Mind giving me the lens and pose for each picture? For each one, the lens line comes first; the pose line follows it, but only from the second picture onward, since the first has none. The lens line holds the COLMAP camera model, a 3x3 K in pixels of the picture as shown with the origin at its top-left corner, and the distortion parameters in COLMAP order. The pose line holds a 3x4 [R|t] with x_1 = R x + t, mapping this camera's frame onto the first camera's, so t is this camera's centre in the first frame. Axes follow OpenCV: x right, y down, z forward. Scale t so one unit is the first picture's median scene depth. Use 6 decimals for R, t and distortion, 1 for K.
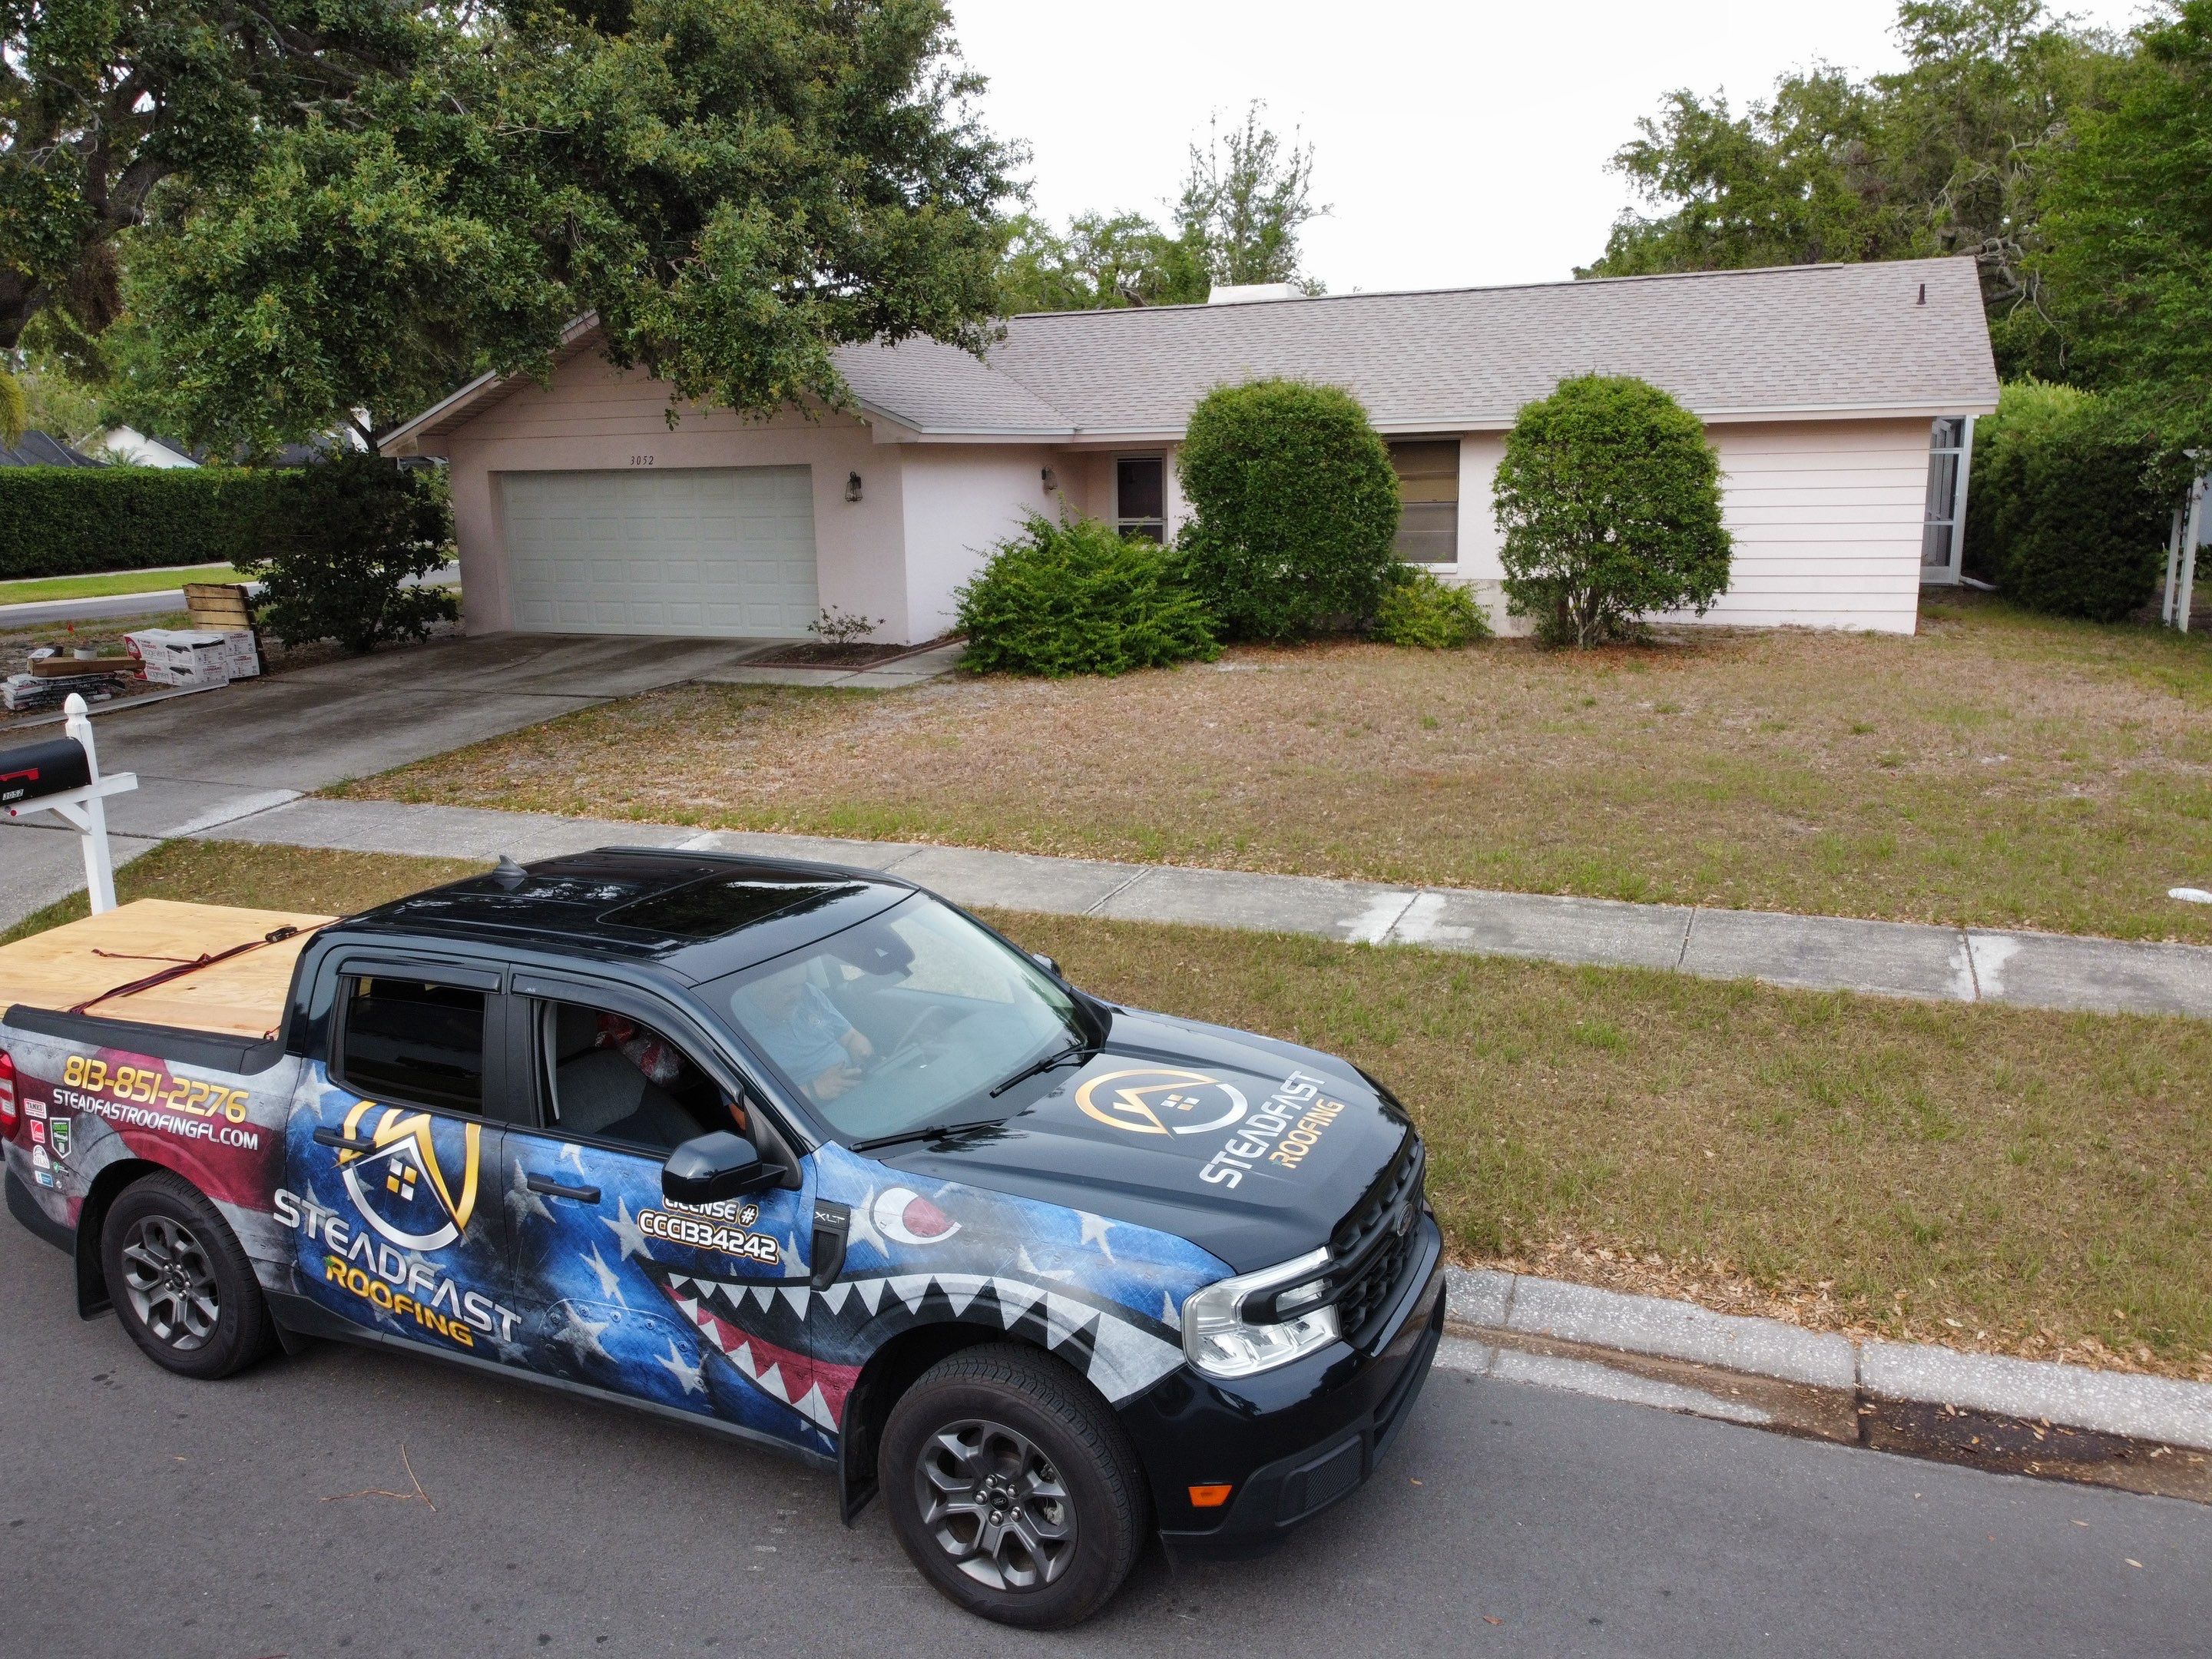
lens RADIAL K [[1694.1, 0, 1095.6], [0, 1694.1, 830.3], [0, 0, 1]] dist [0.008991, -0.000976]
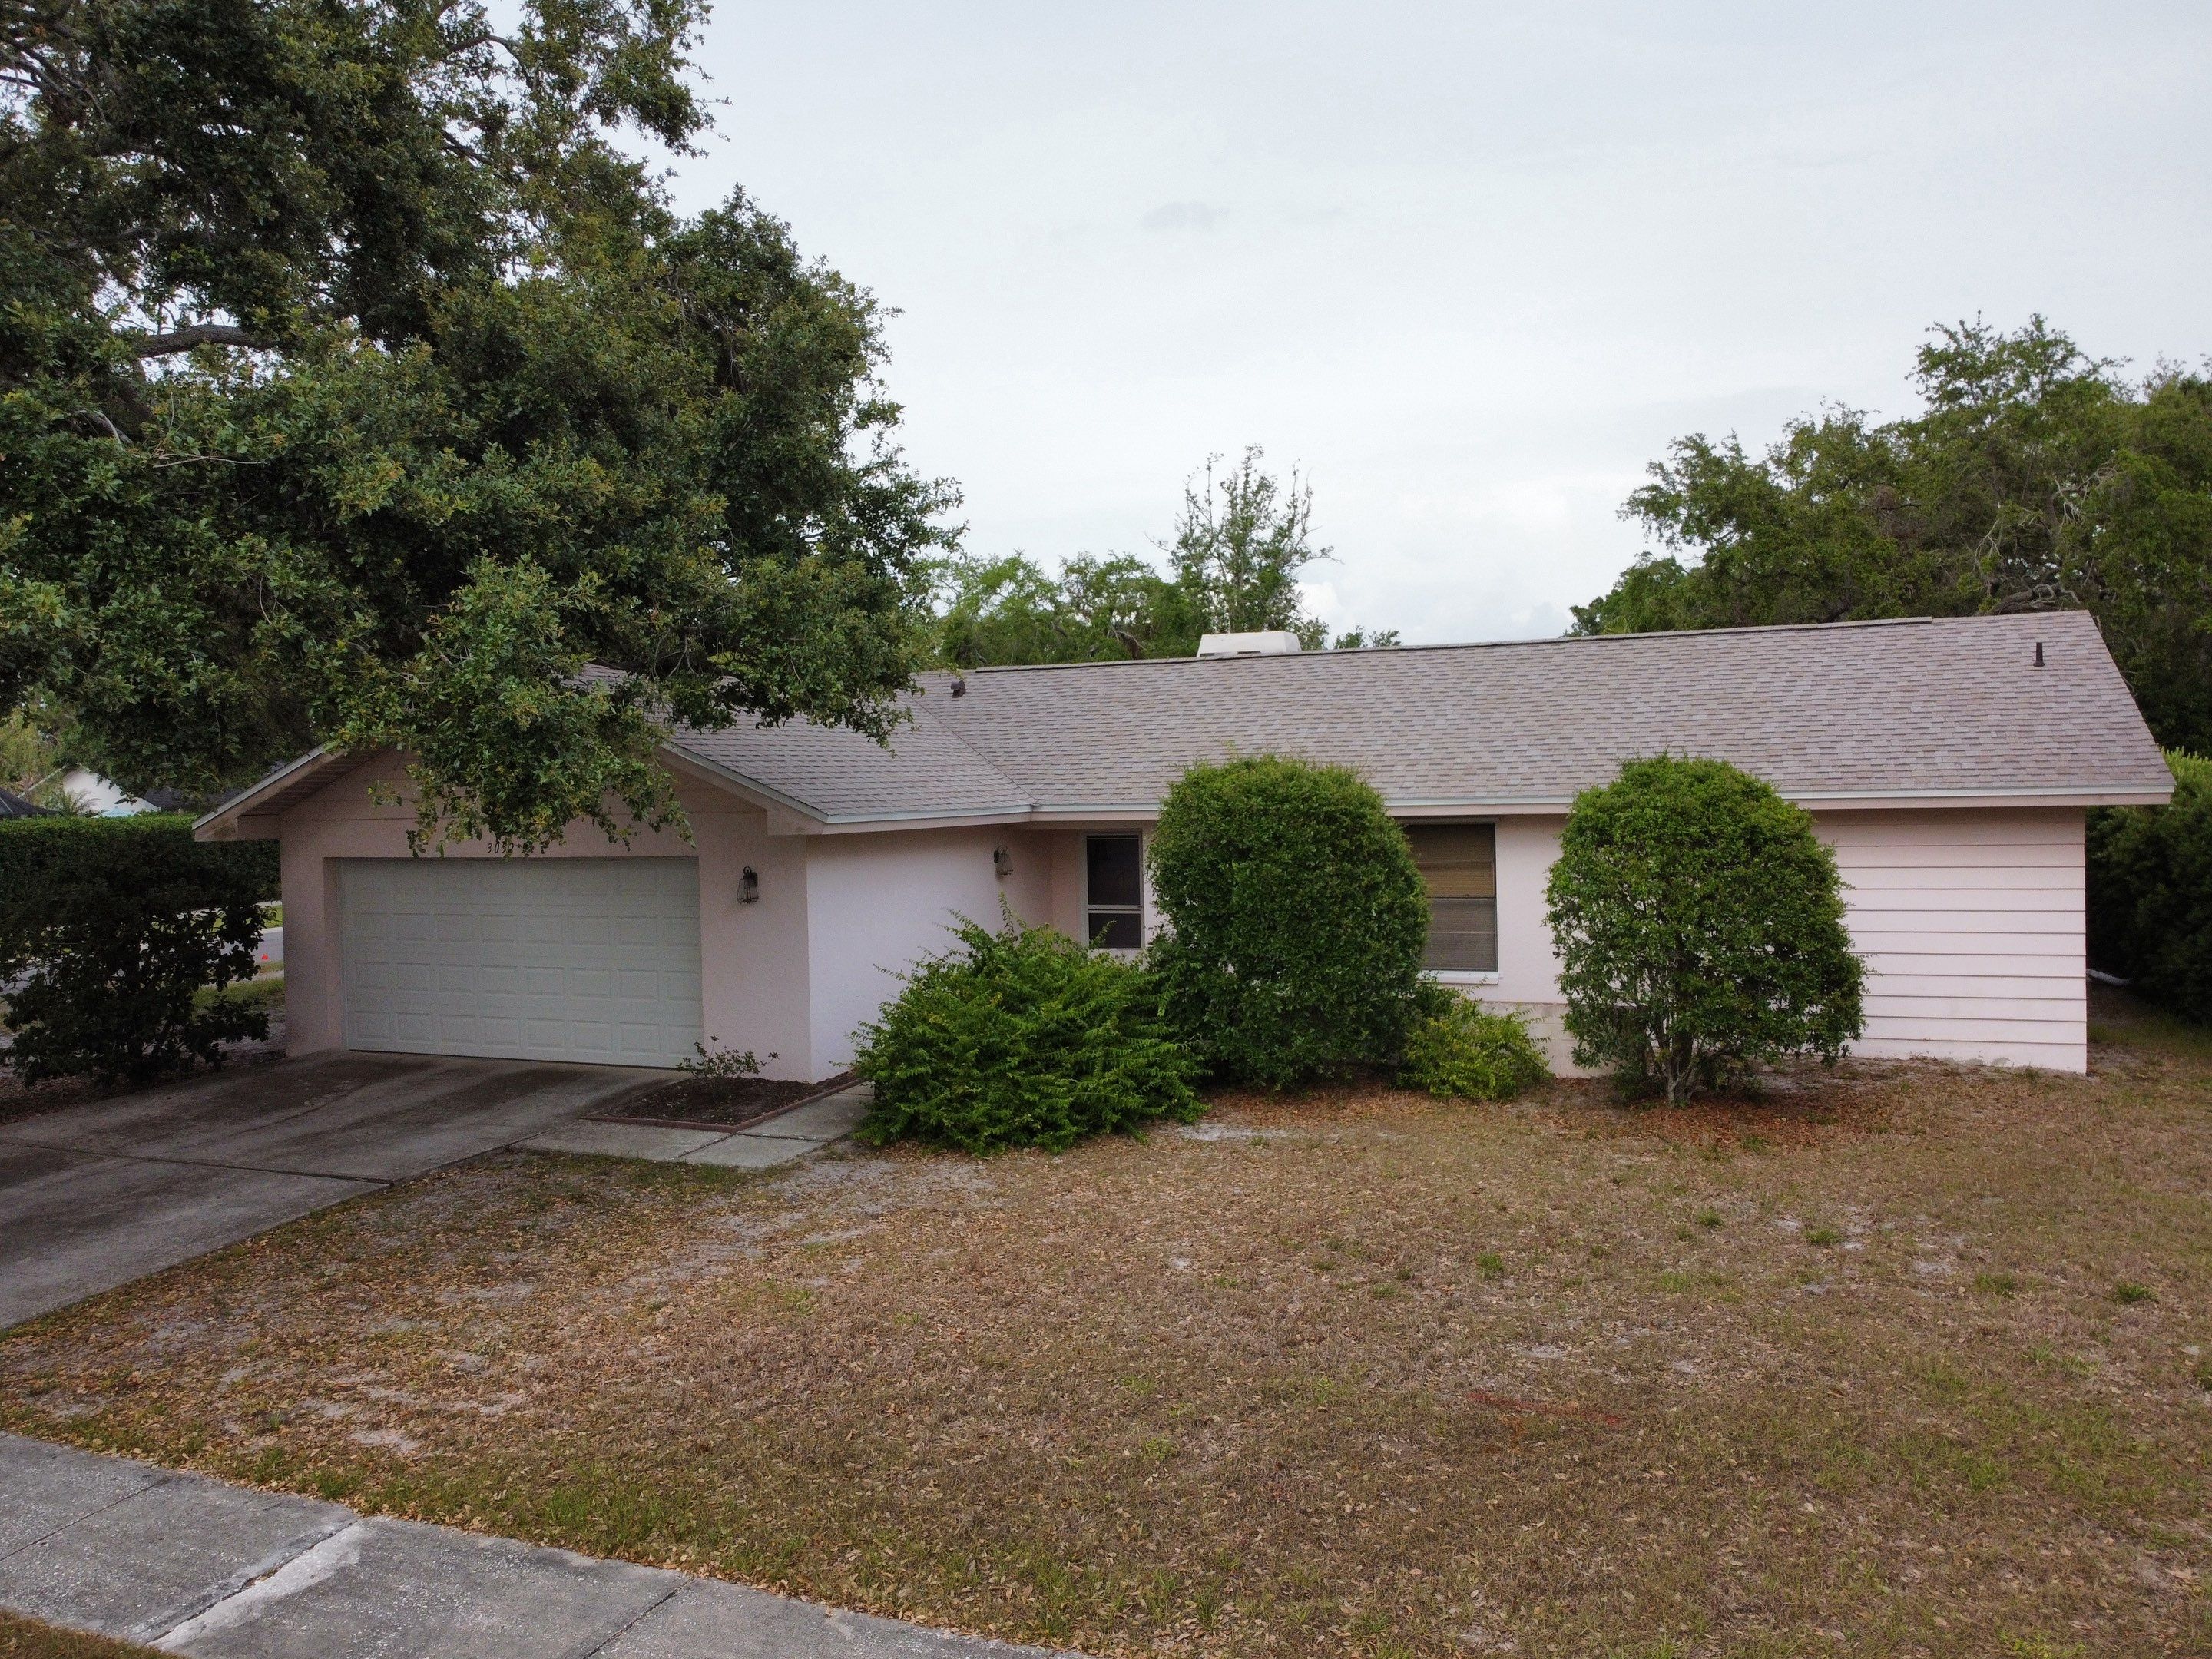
lens RADIAL K [[1694.1, 0, 1112.0], [0, 1694.1, 828.5], [0, 0, 1]] dist [0.008991, -0.000976]
pose [[0.999994, -0.000405, 0.003401, 0.029565], [0.001033, 0.982377, -0.186905, -0.083991], [-0.003265, 0.186908, 0.982372, 0.216870]]
